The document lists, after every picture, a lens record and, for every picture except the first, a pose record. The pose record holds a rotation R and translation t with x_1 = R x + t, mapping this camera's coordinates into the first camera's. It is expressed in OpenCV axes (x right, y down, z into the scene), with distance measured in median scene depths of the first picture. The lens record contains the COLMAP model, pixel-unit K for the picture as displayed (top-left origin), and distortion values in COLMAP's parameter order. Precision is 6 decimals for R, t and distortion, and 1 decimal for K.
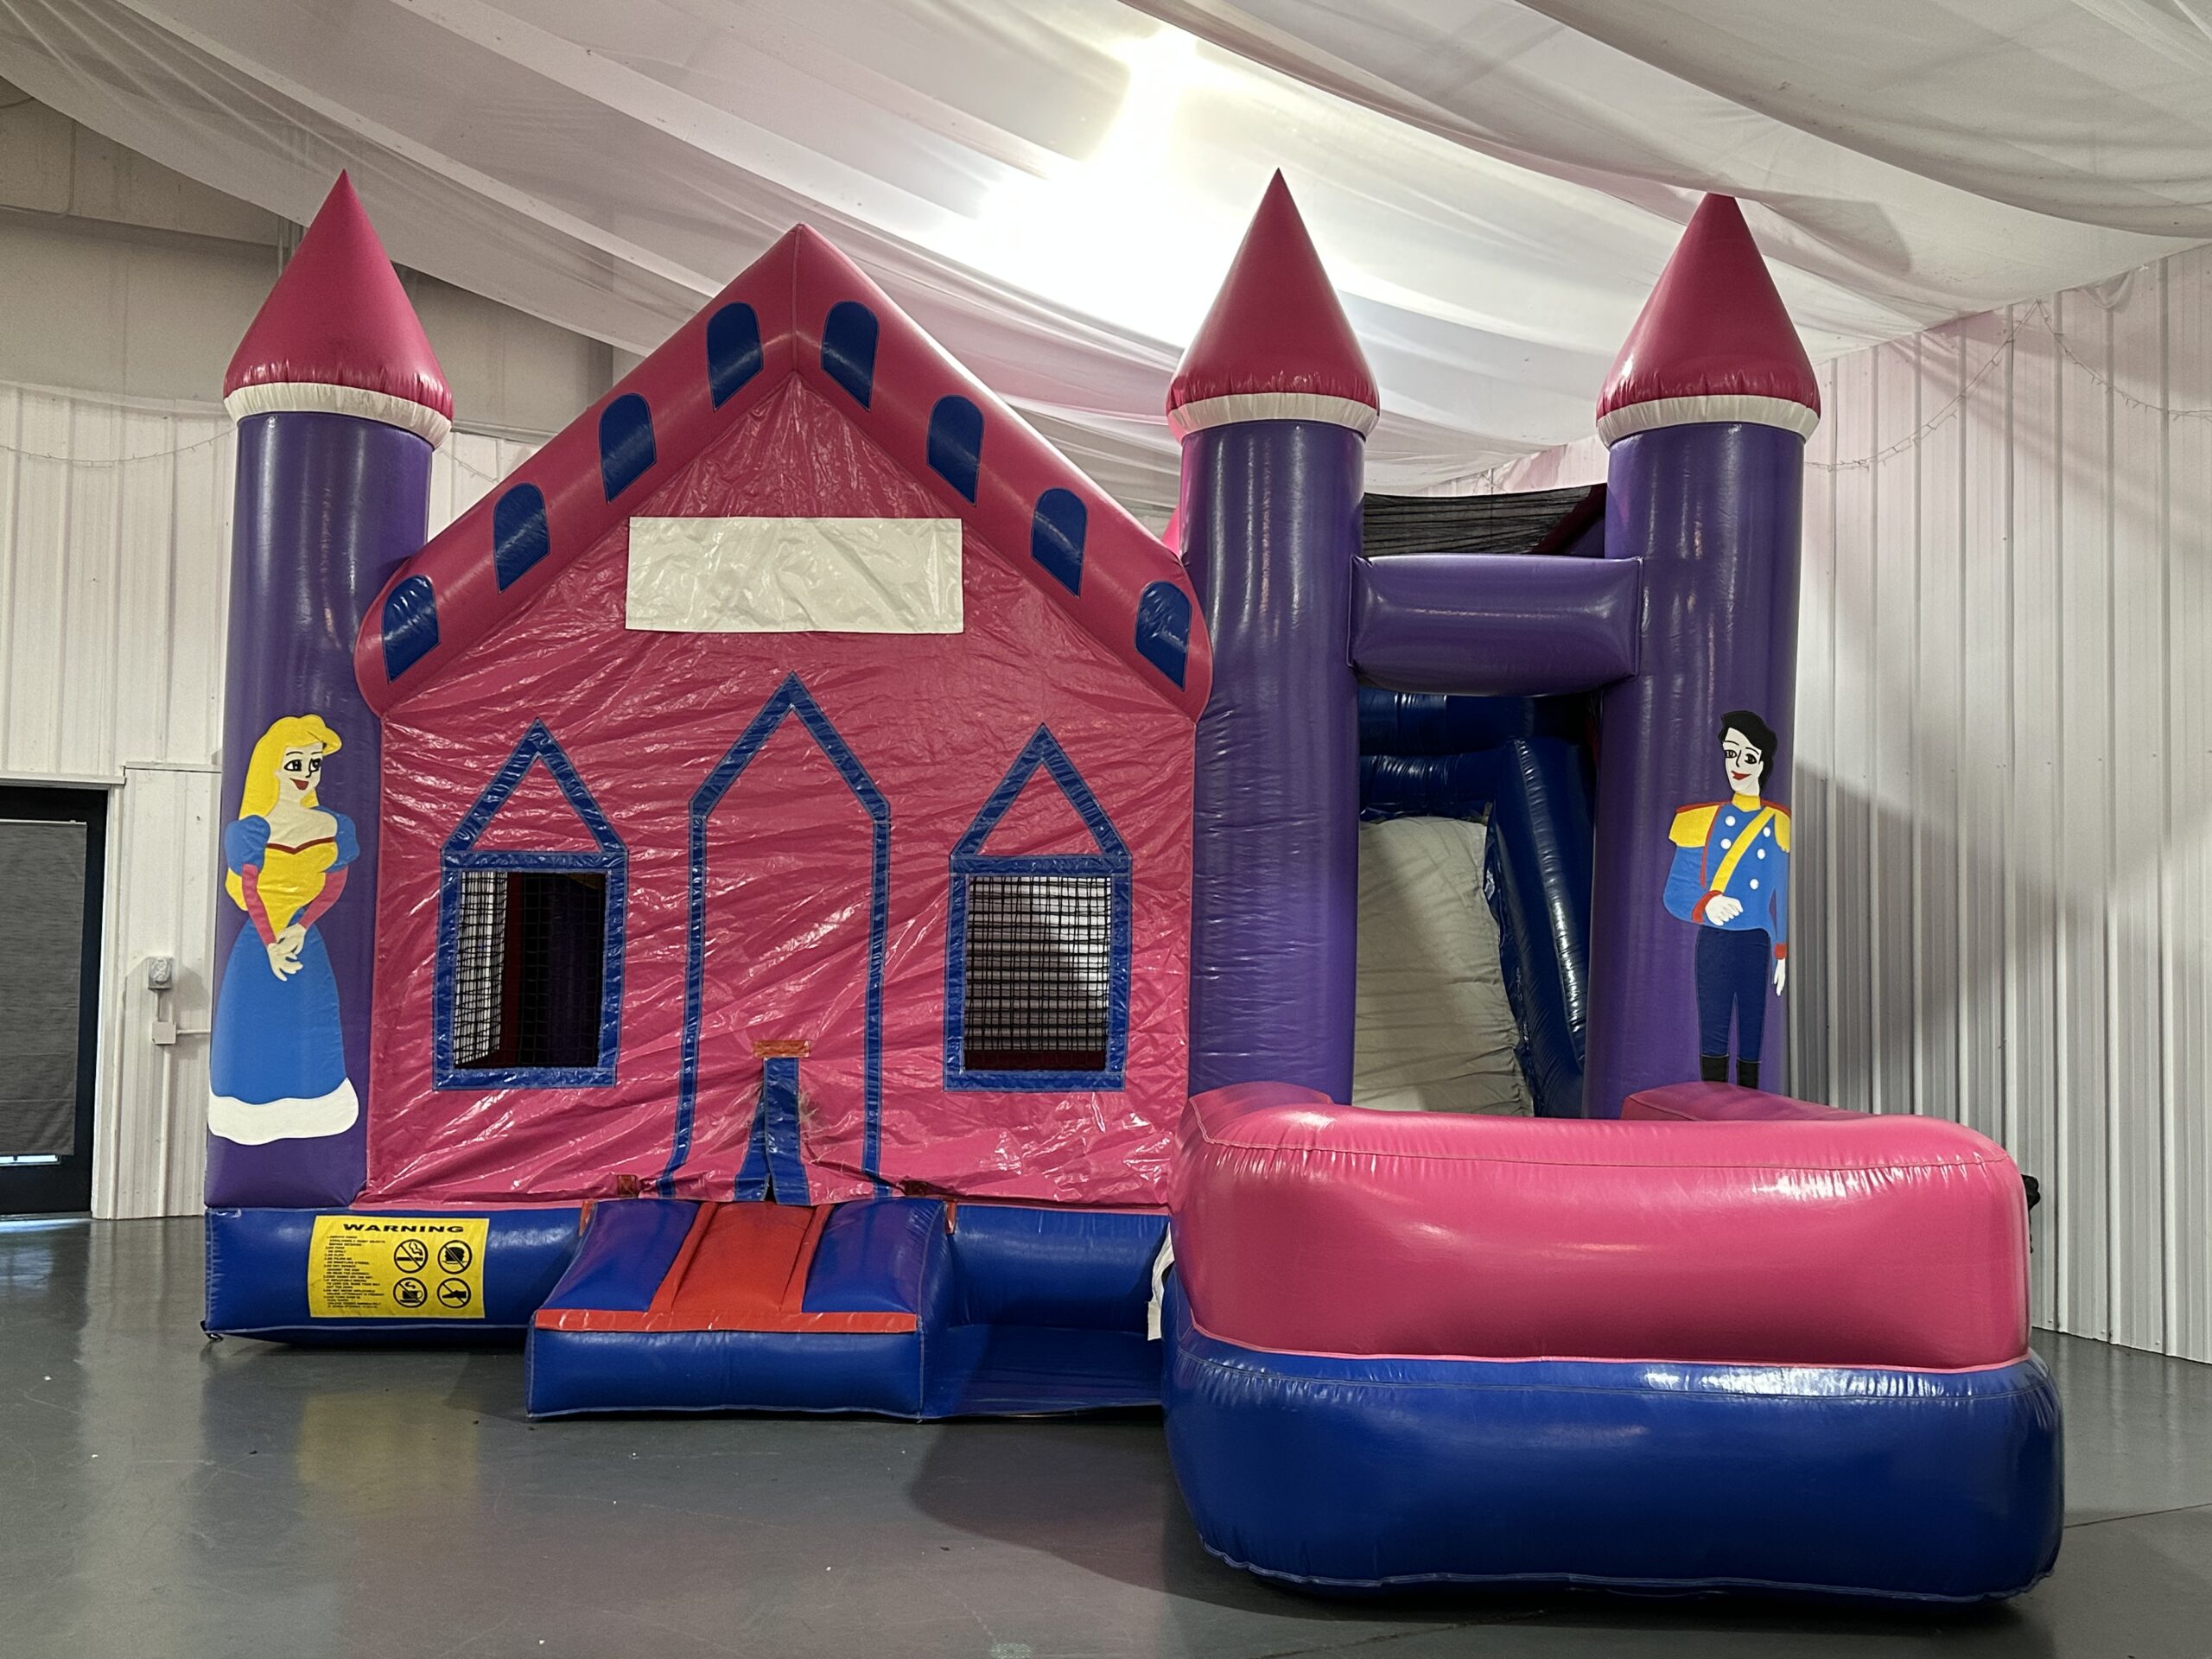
lens RADIAL K [[2132.2, 0, 1106.0], [0, 2132.2, 829.5], [0, 0, 1]] dist [0.079739, -0.000717]
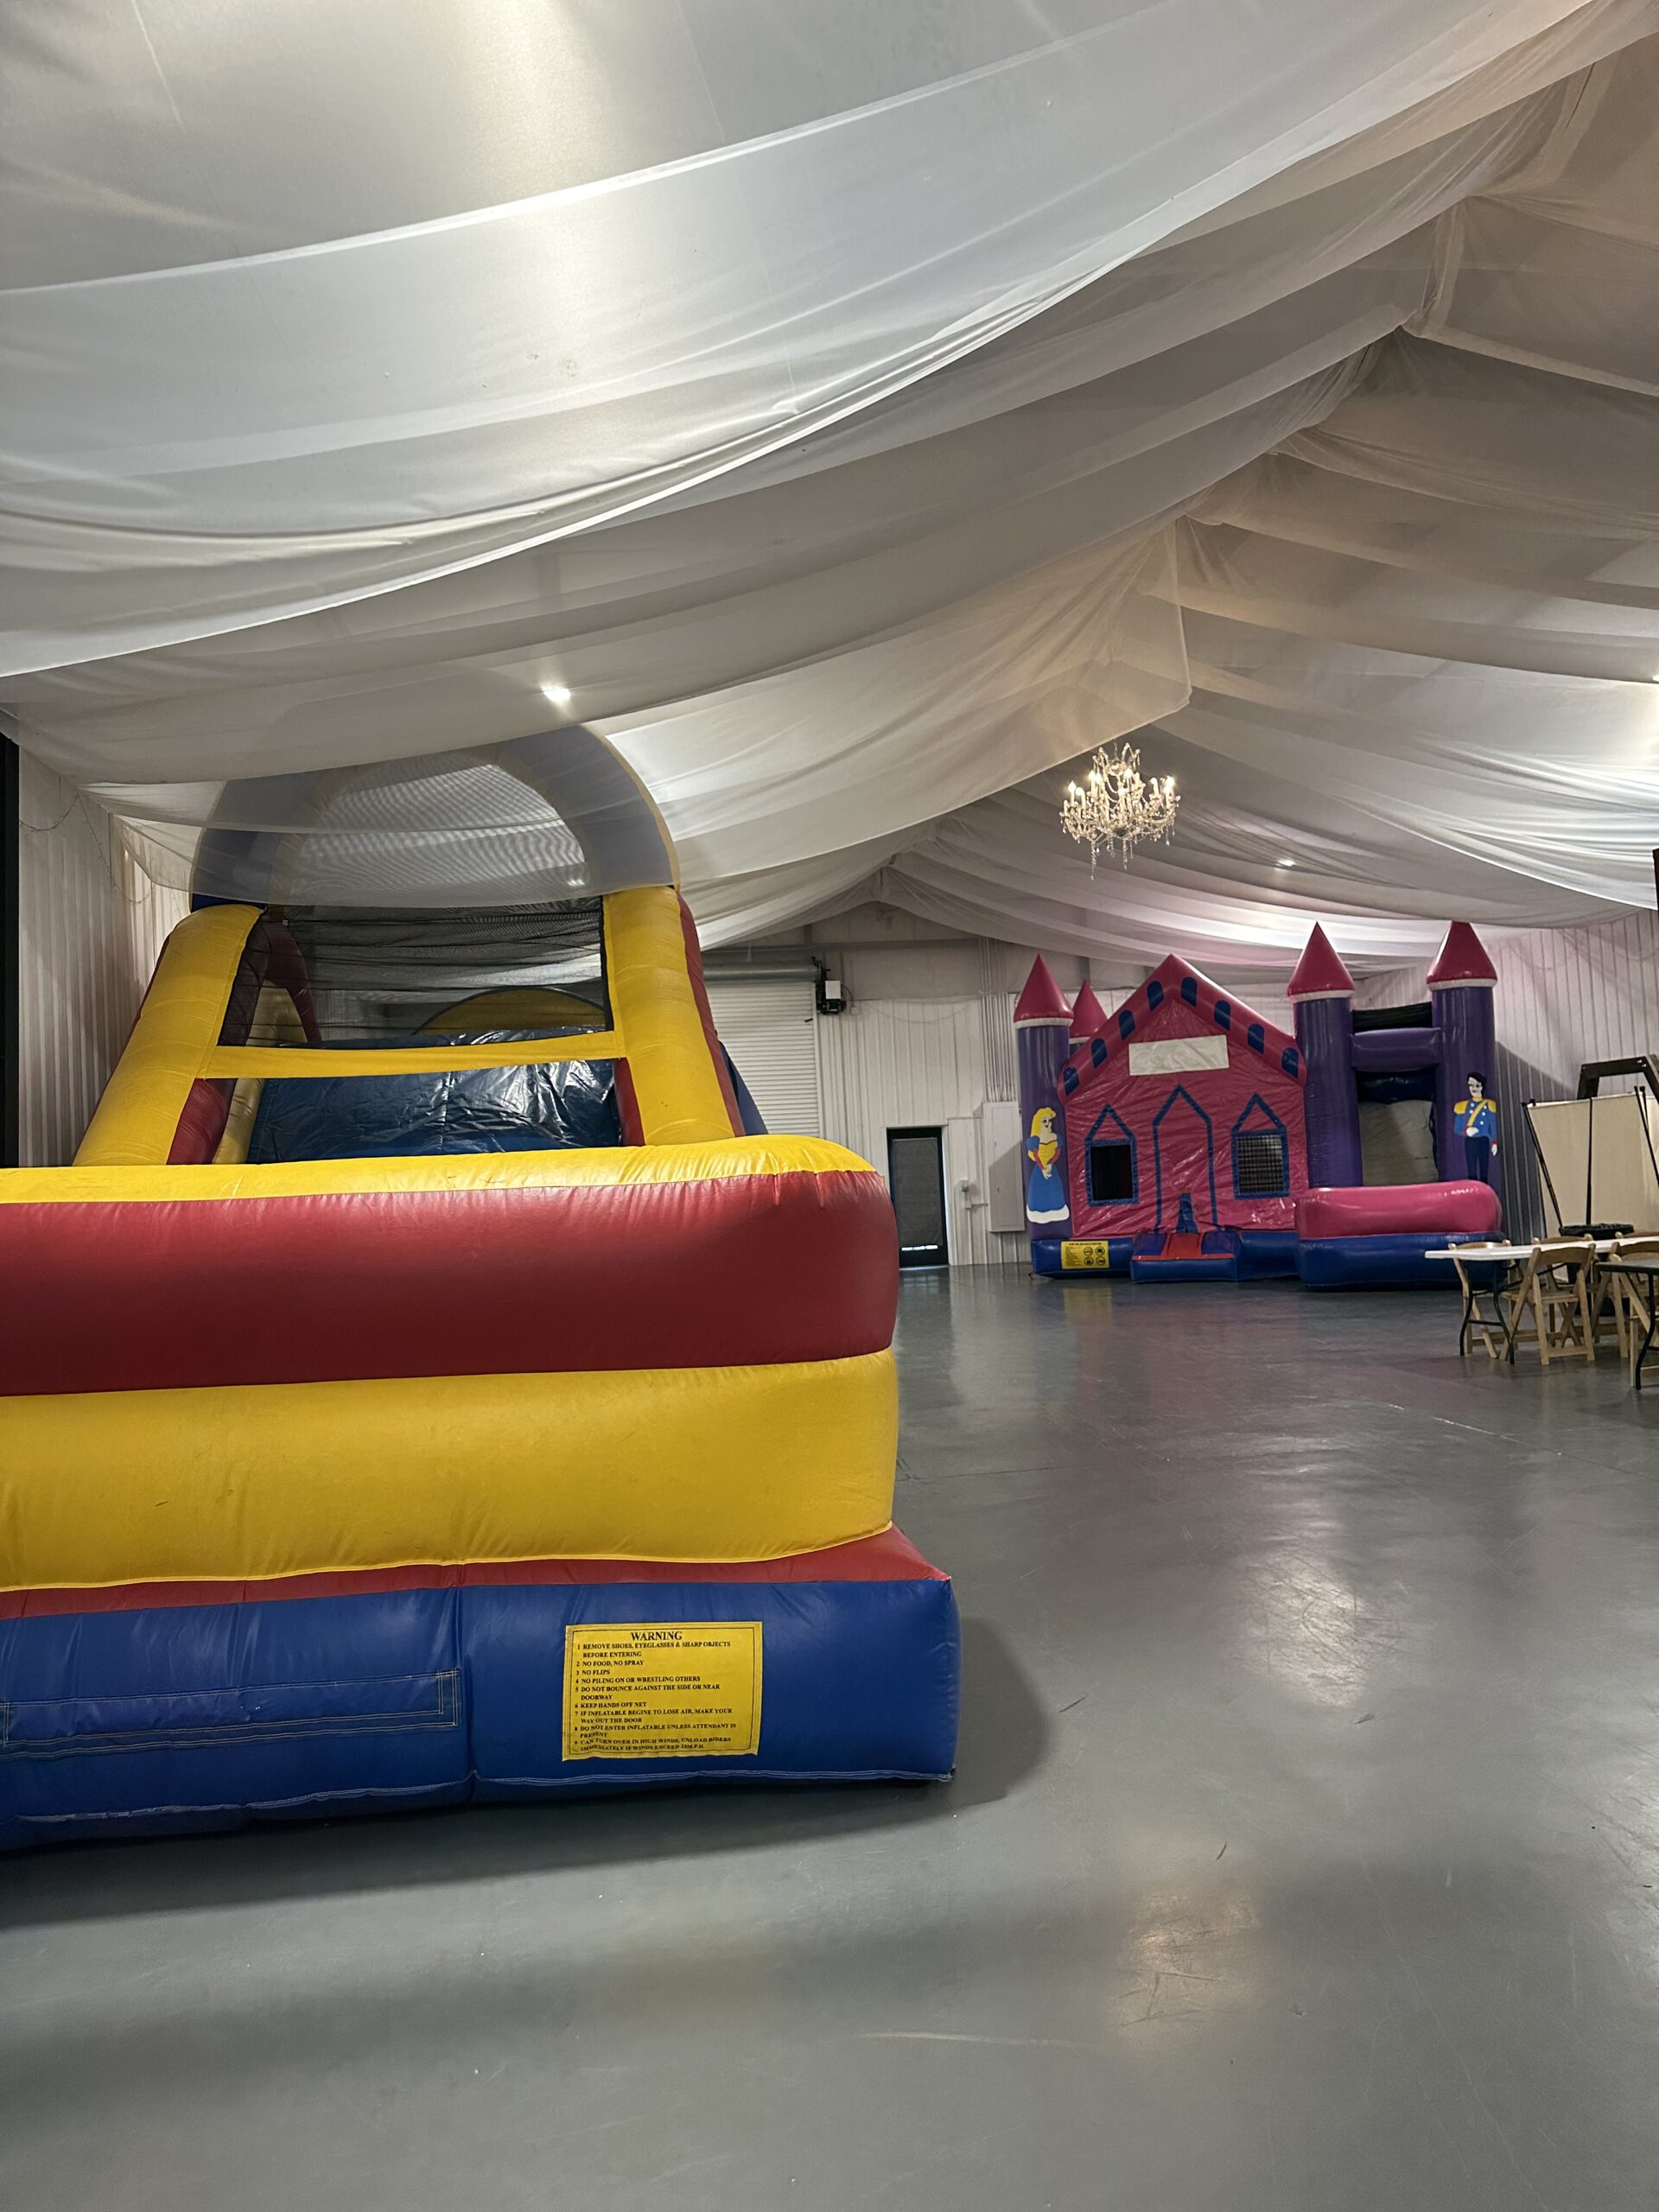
lens RADIAL K [[1314.8, 0, 827.1], [0, 1314.8, 1122.7], [0, 0, 1]] dist [0.027423, -0.000730]
pose [[0.931404, -0.079036, -0.355301, 0.078890], [0.084543, 0.996420, -0.000027, -0.058624], [0.354032, -0.030013, 0.934752, -1.234505]]
